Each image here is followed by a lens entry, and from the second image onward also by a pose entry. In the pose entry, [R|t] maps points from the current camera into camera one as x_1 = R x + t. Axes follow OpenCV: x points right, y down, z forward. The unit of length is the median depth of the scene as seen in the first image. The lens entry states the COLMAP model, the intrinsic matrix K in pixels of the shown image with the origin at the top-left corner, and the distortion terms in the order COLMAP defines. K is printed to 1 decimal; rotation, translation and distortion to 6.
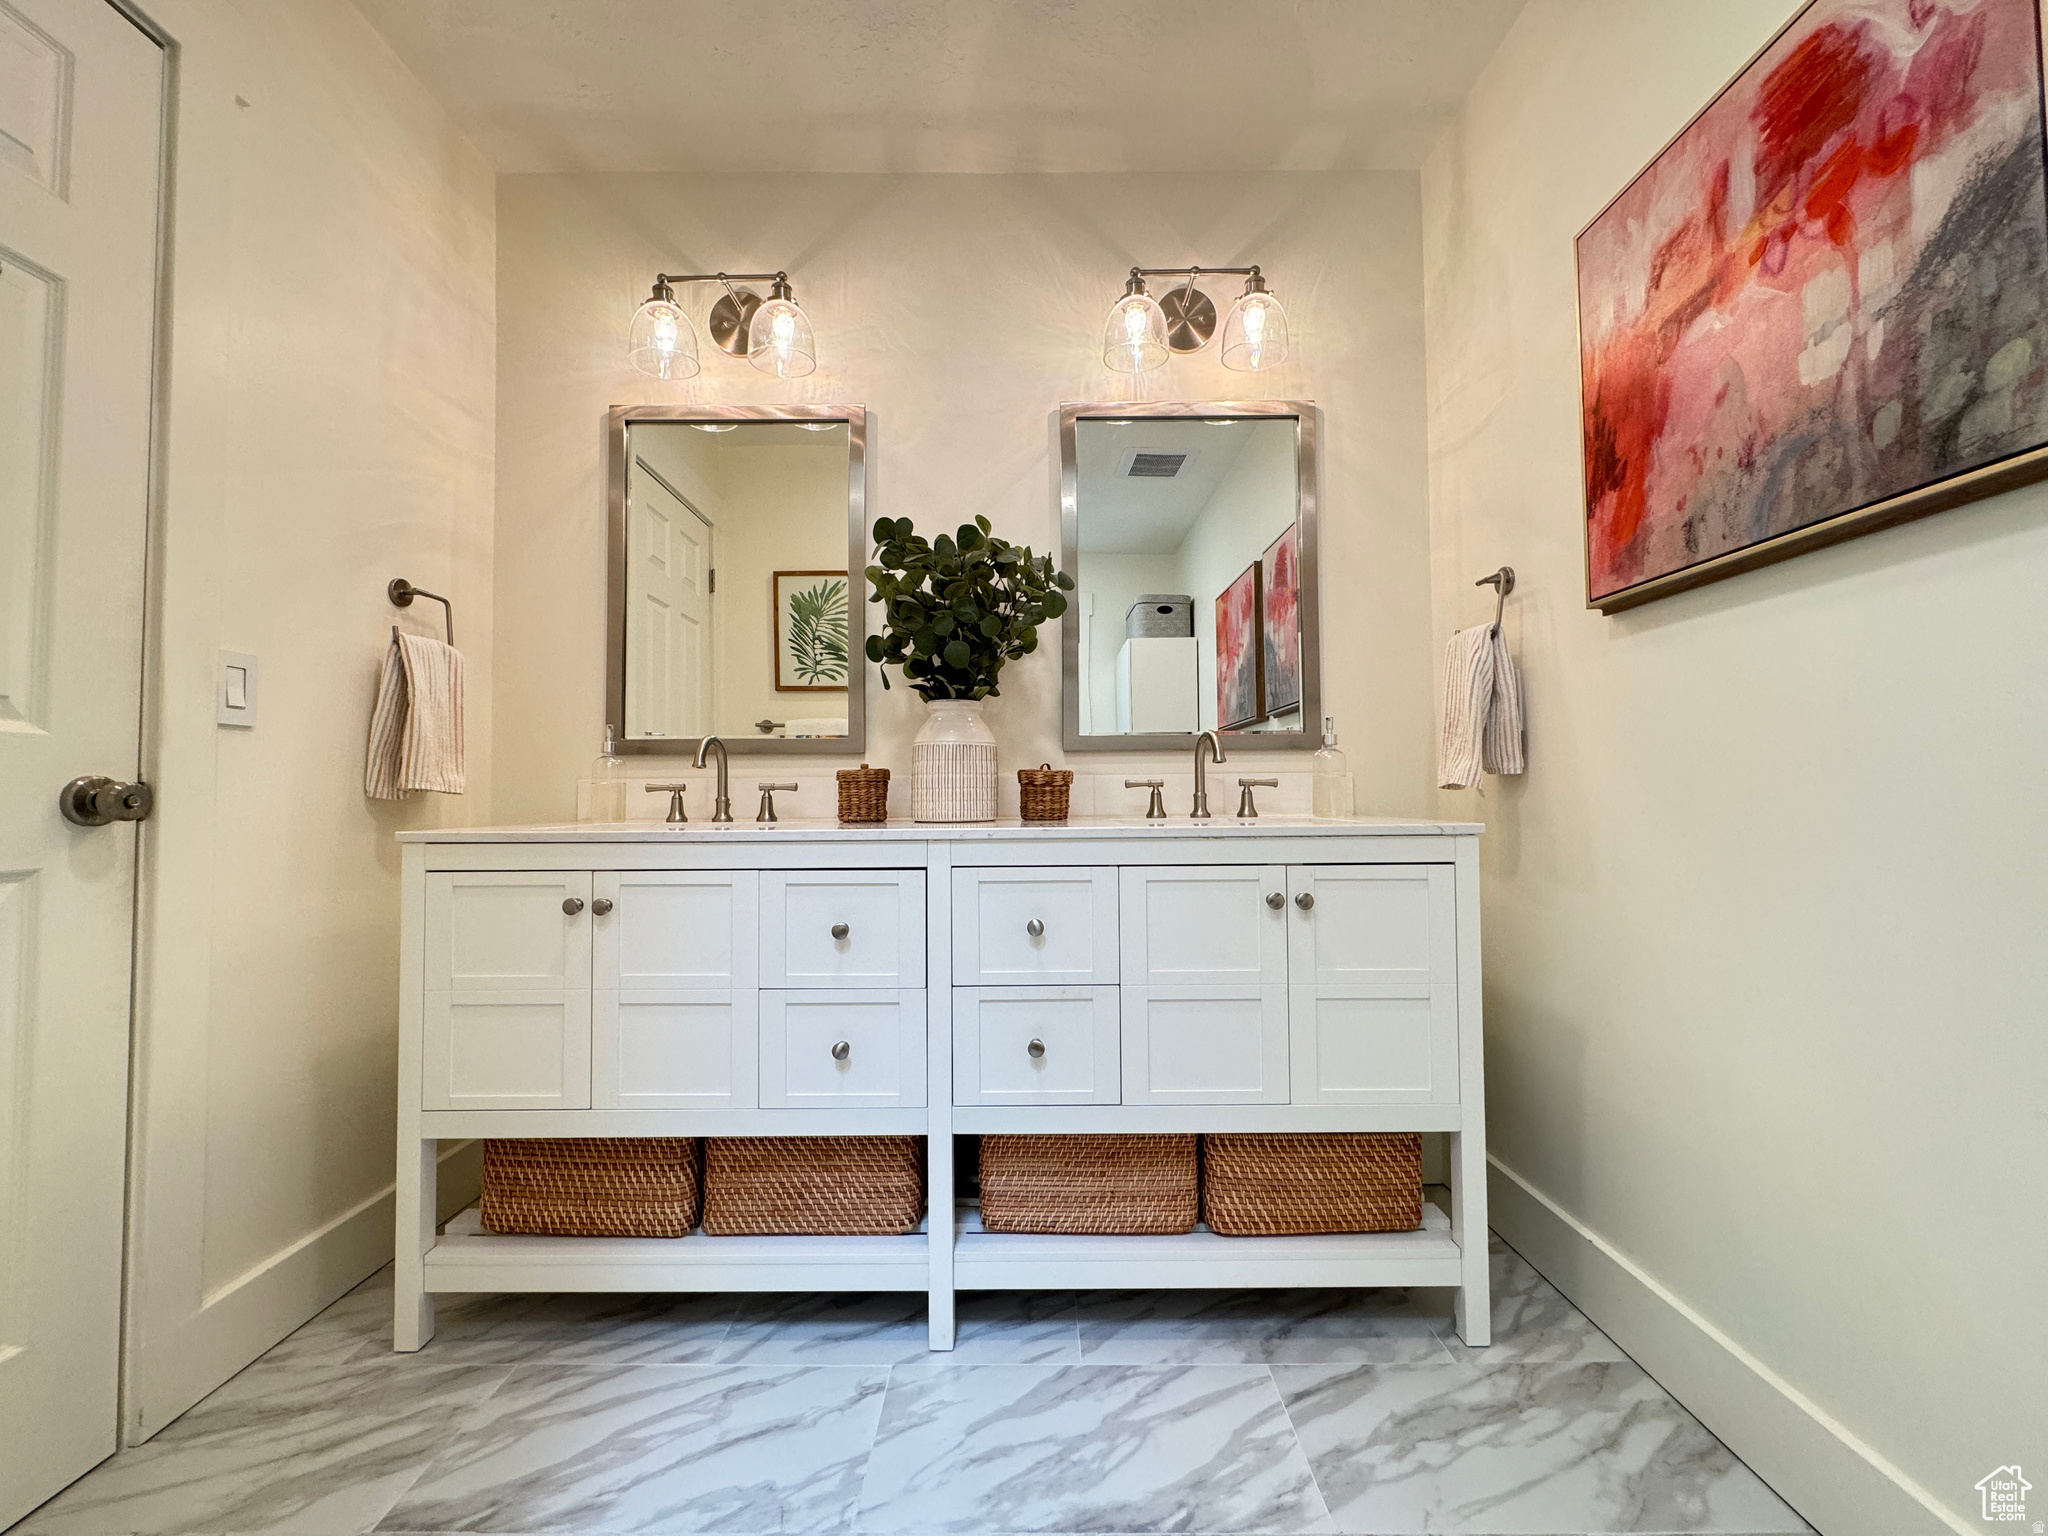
lens RADIAL K [[817.0, 0, 1019.4], [0, 817.0, 768.8], [0, 0, 1]] dist [-0.002913, 0.000628]
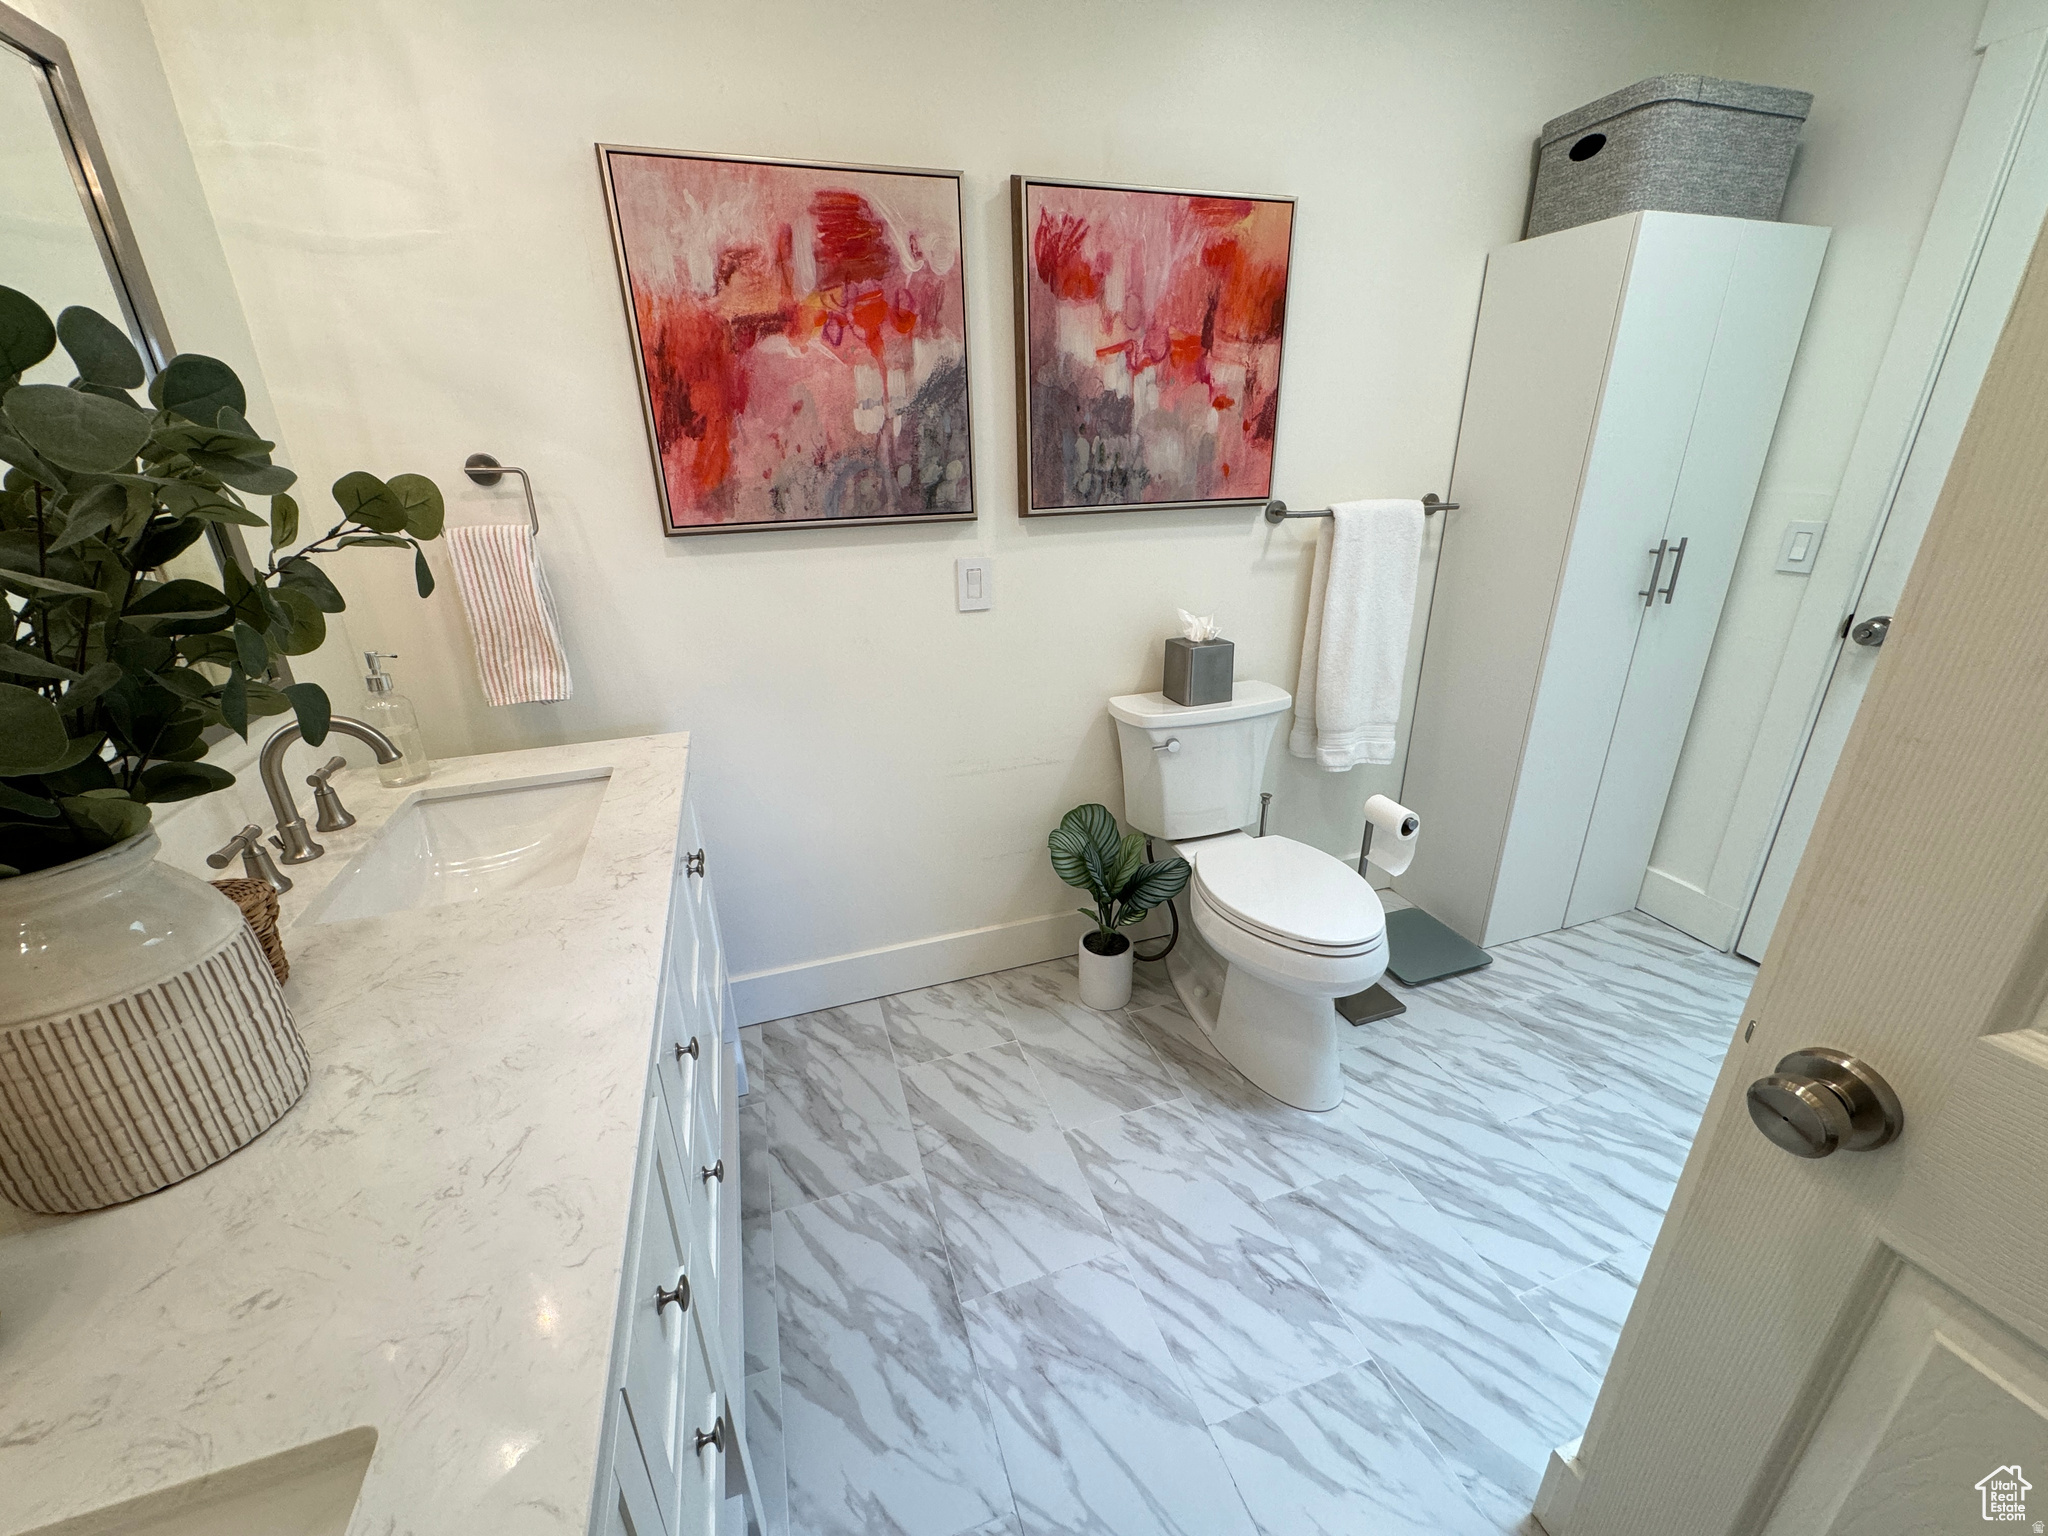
lens RADIAL K [[817.0, 0, 1022.0], [0, 817.0, 767.9], [0, 0, 1]] dist [-0.002913, 0.000628]
pose [[-0.323656, -0.336204, 0.884428, -0.806099], [-0.007550, 0.935629, 0.352905, -0.380301], [-0.946145, 0.107542, -0.305361, 1.159586]]
